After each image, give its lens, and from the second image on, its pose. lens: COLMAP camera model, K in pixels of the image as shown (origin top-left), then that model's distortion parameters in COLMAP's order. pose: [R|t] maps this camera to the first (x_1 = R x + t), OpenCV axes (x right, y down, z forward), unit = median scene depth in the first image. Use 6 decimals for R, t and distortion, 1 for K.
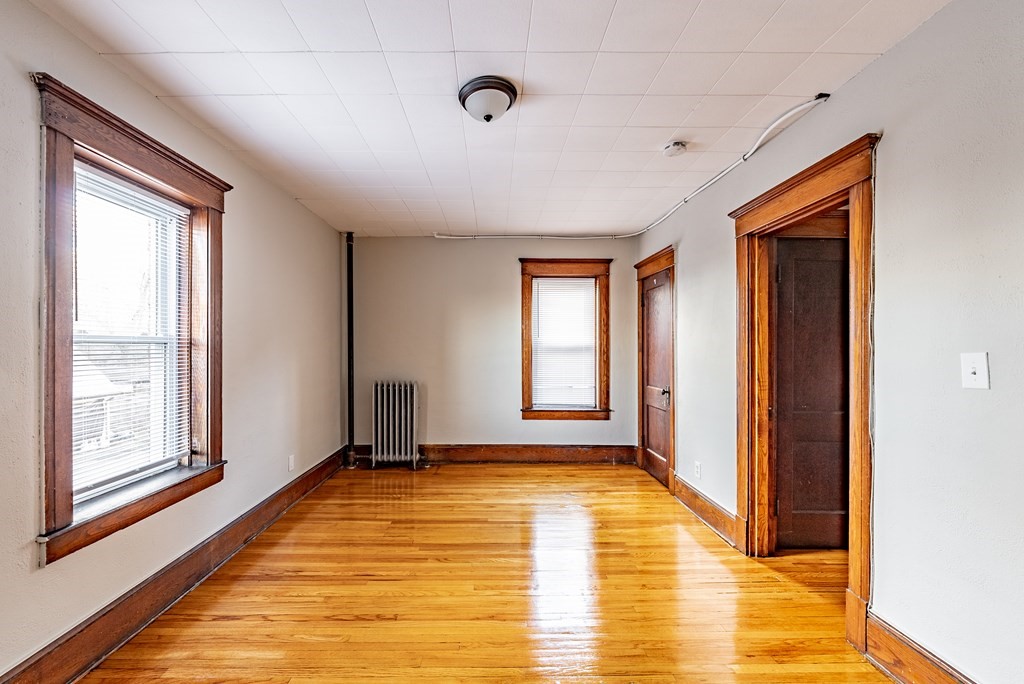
lens RADIAL K [[541.8, 0, 494.2], [0, 541.8, 346.3], [0, 0, 1]] dist [0.000338, -0.000034]
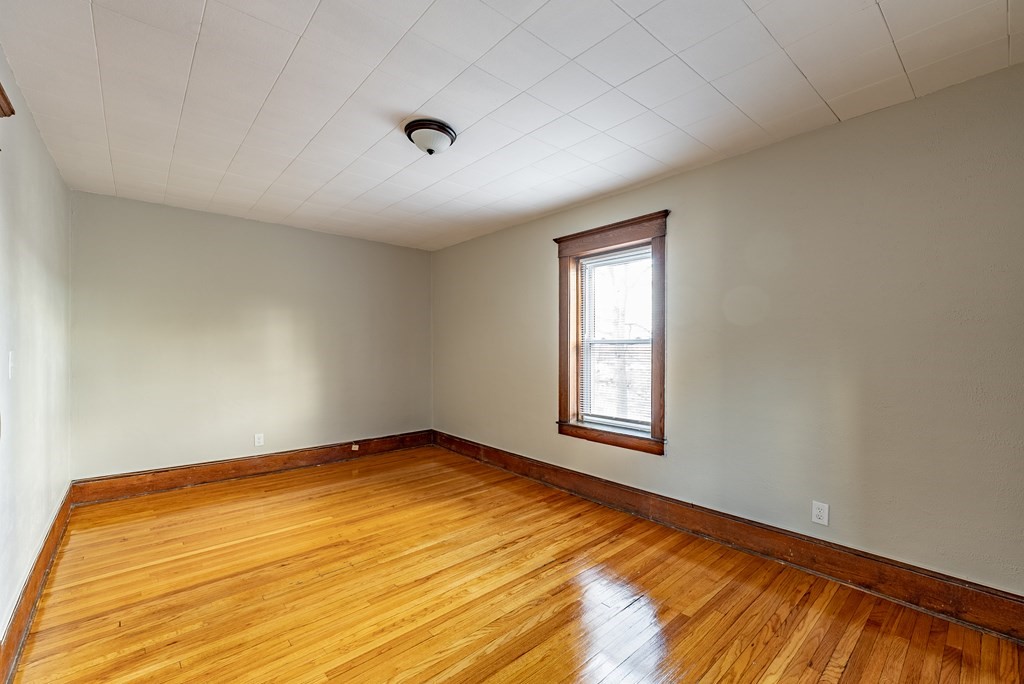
lens RADIAL K [[420.7, 0, 512.0], [0, 420.7, 342.0], [0, 0, 1]] dist [0.000492, -0.000151]
pose [[-0.777620, -0.003165, -0.628727, 0.423836], [0.000358, 0.999985, -0.005477, -0.003260], [0.628735, -0.004485, -0.777607, 1.818280]]
